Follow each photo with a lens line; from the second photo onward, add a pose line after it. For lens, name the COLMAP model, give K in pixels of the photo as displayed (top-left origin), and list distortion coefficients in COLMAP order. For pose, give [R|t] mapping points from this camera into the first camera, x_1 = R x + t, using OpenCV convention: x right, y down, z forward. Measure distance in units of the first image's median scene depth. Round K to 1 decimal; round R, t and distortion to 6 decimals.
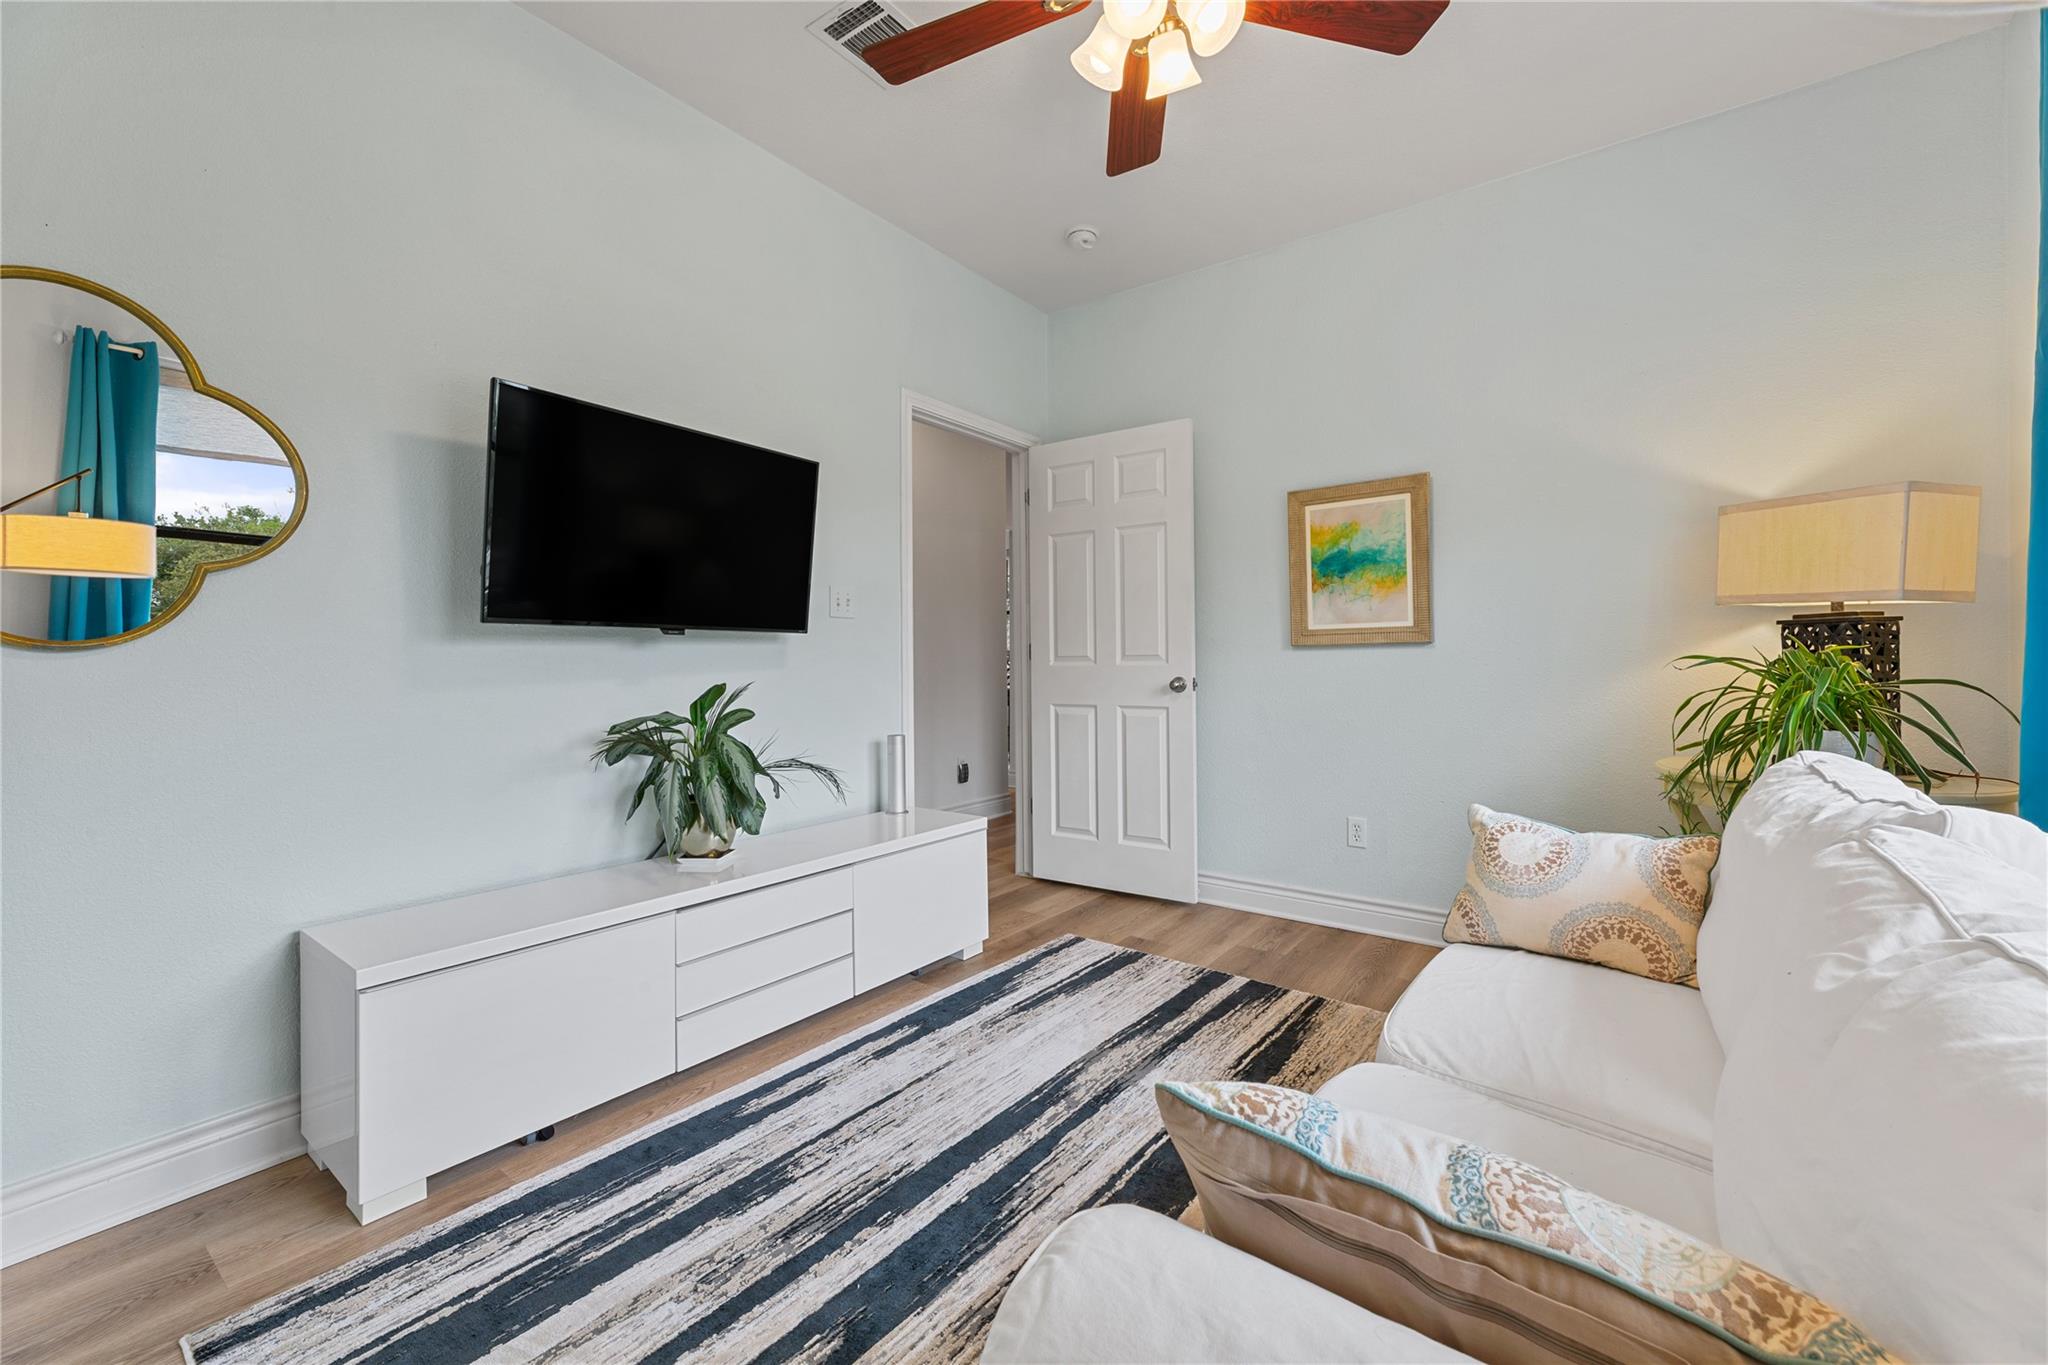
lens RADIAL K [[823.4, 0, 1023.0], [0, 823.4, 673.6], [0, 0, 1]] dist [0.001816, 0.000340]
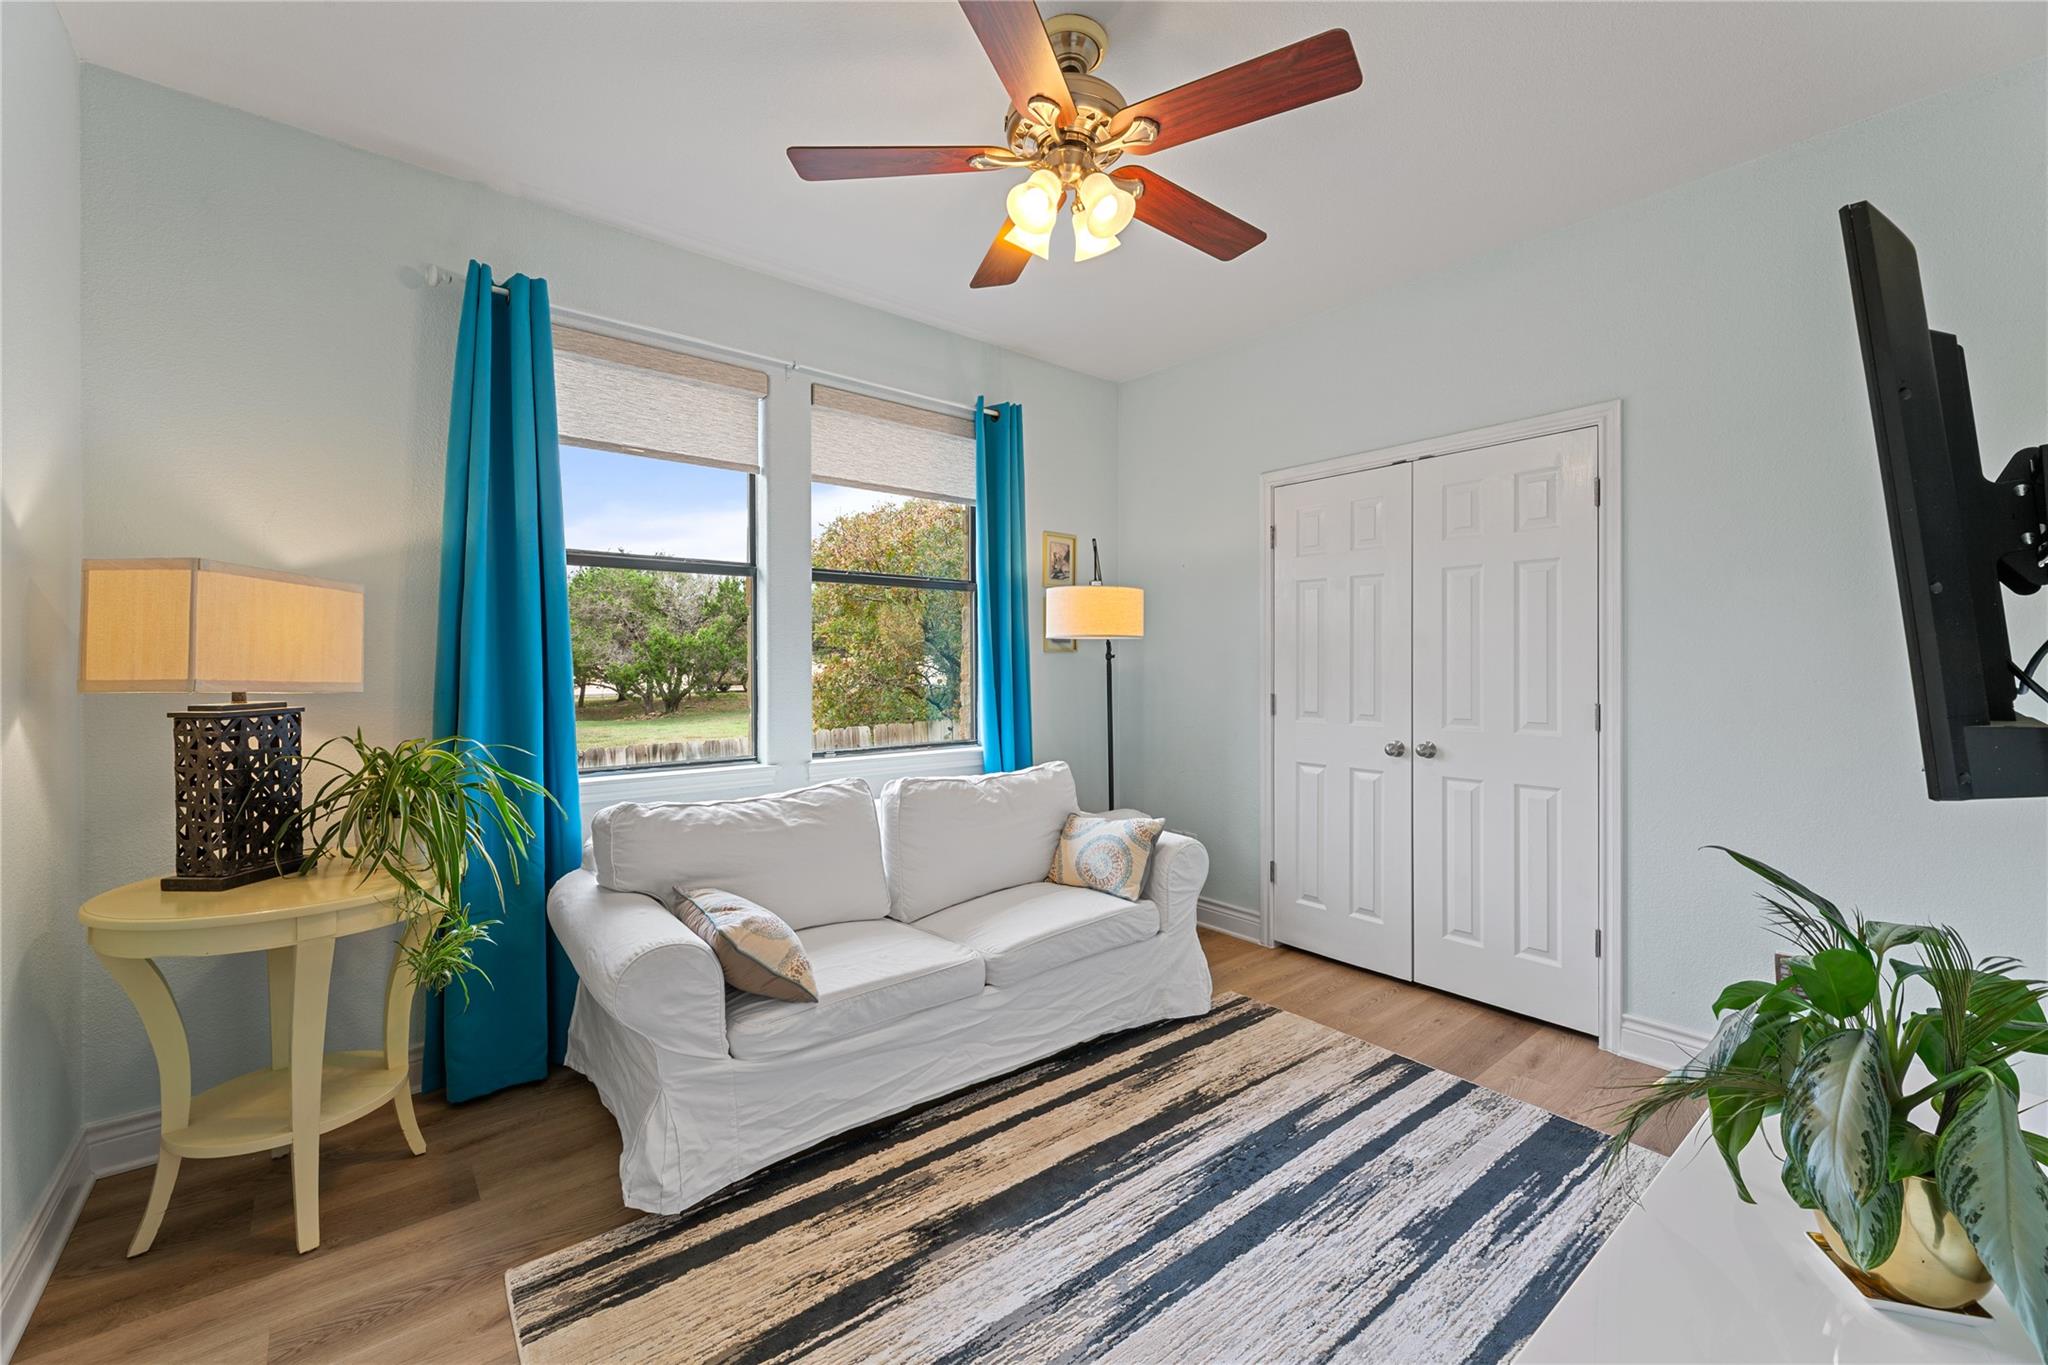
lens RADIAL K [[823.4, 0, 1023.0], [0, 823.4, 673.6], [0, 0, 1]] dist [0.001816, 0.000340]
pose [[-0.971389, 0.003866, 0.237461, -0.052165], [0.007035, 0.999897, 0.012501, -0.135469], [-0.237389, 0.013814, -0.971317, 2.008378]]
